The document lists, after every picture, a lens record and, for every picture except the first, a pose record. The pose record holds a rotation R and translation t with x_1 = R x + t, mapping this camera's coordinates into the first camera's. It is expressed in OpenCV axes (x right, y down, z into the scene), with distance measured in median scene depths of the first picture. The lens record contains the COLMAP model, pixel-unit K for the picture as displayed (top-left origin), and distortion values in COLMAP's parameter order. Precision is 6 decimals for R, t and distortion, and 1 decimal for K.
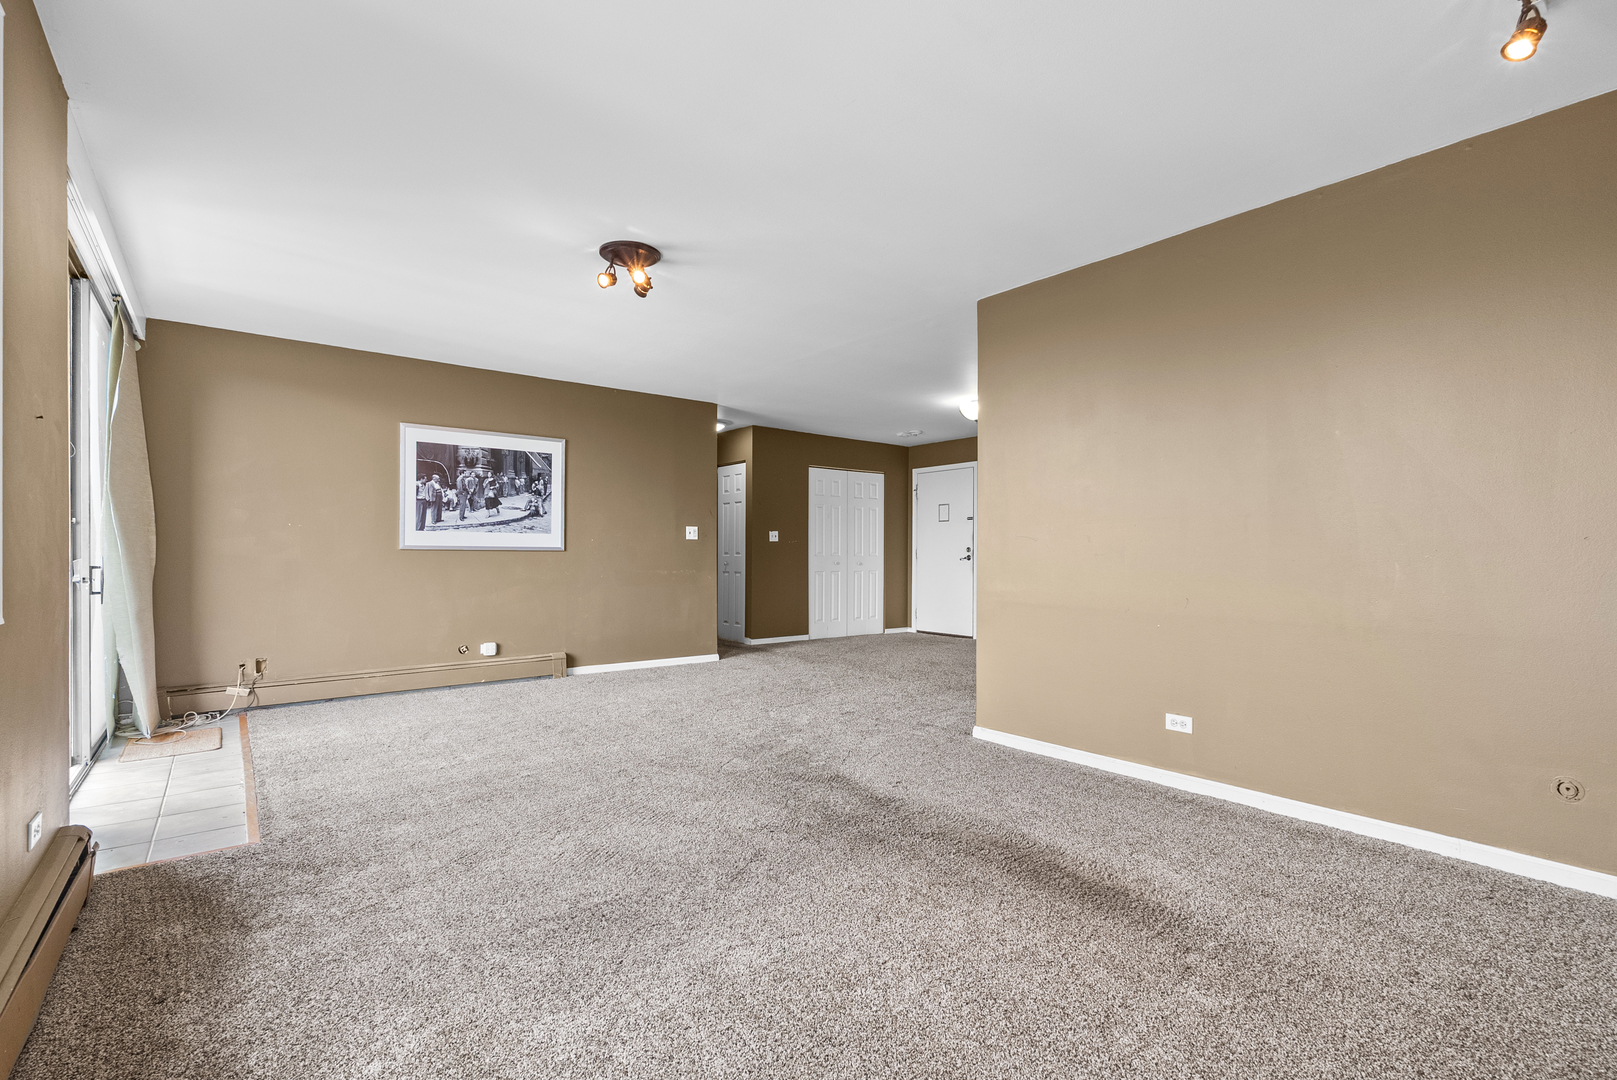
lens RADIAL K [[731.8, 0, 809.8], [0, 731.8, 552.0], [0, 0, 1]] dist [-0.009183, -0.000122]
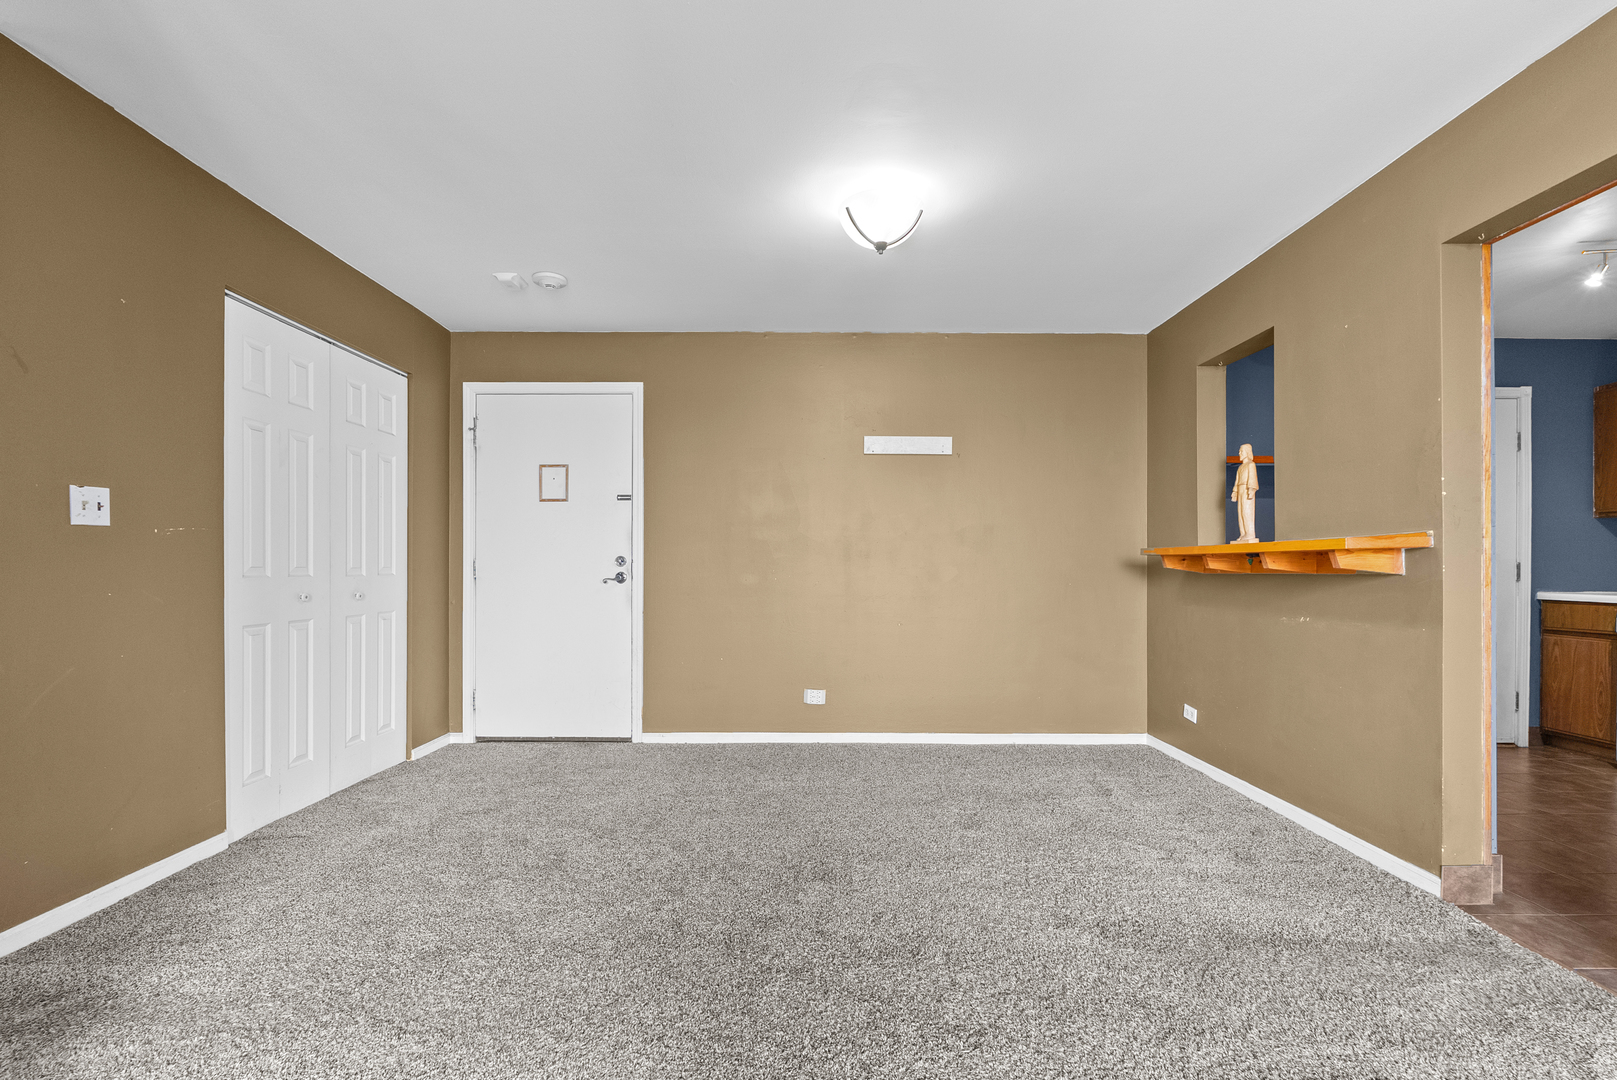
lens RADIAL K [[731.8, 0, 828.4], [0, 731.8, 571.9], [0, 0, 1]] dist [-0.009183, -0.000122]
pose [[0.604796, -0.005551, 0.796361, -0.084603], [-0.004383, 0.999937, 0.010299, -0.001465], [-0.796368, -0.009720, 0.604734, 0.559490]]
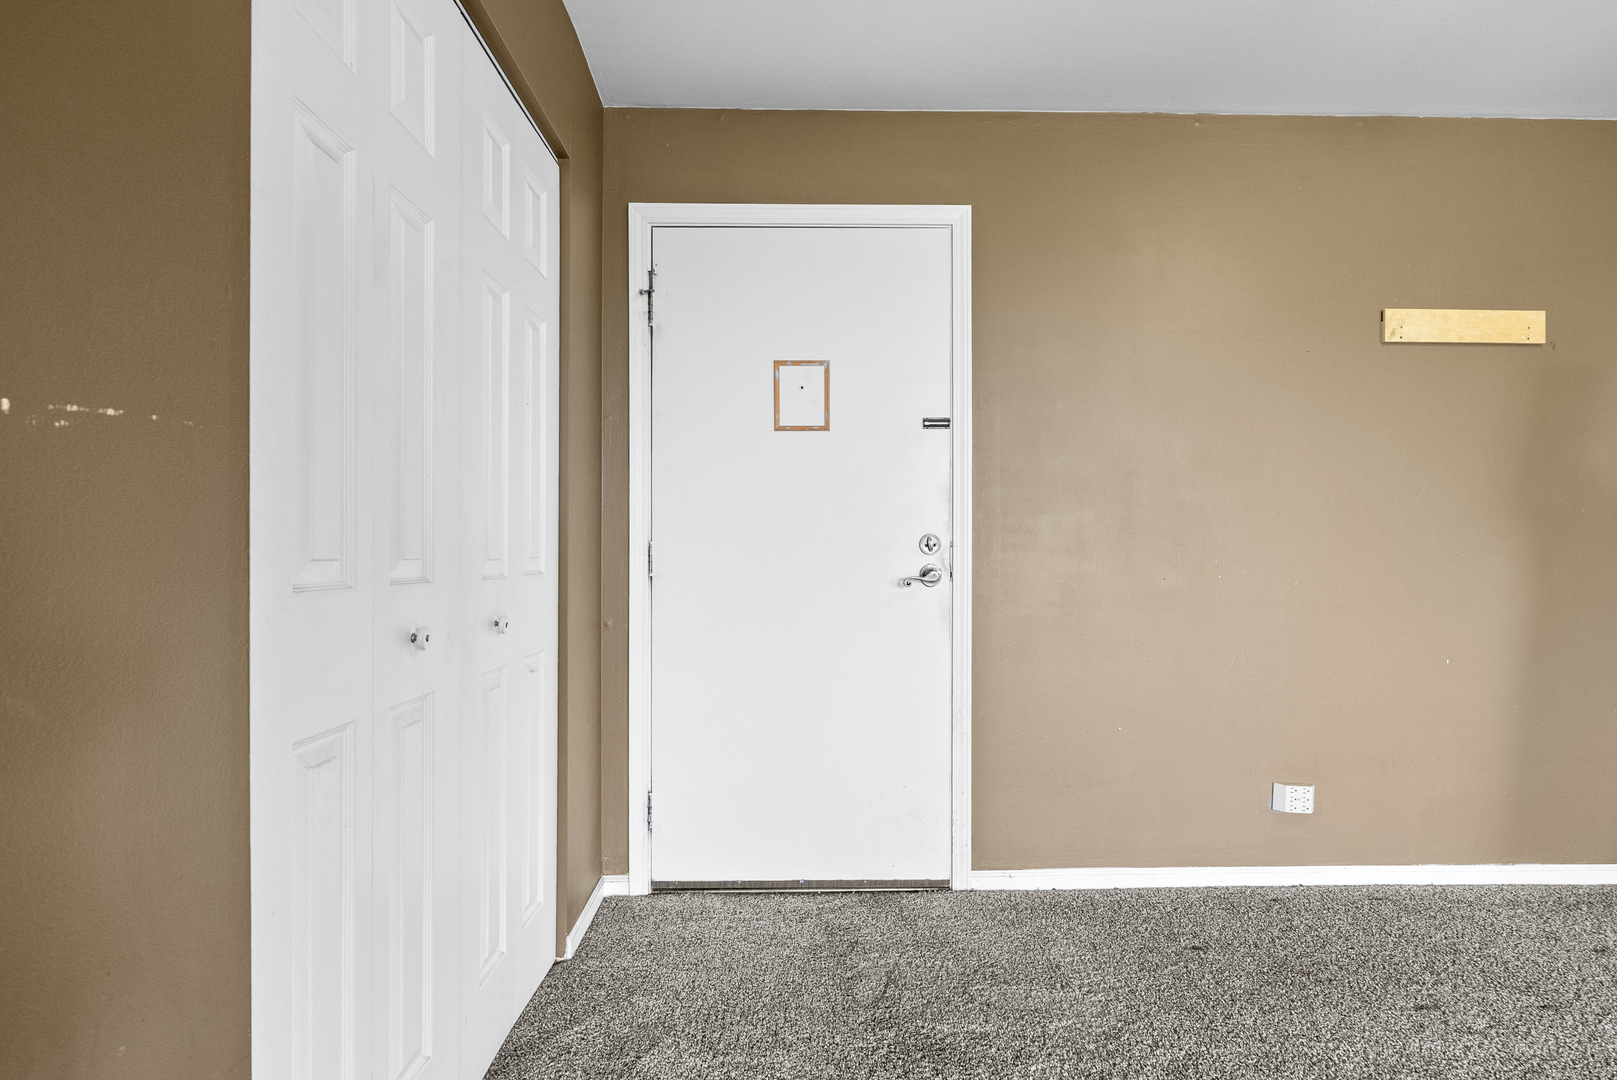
lens RADIAL K [[822.6, 0, 815.3], [0, 822.6, 552.6], [0, 0, 1]] dist [-0.005537, 0.000556]
pose [[0.594491, -0.000699, 0.804102, -0.038088], [-0.001942, 0.999995, 0.002306, -0.000685], [-0.804100, -0.002933, 0.594487, 0.812332]]
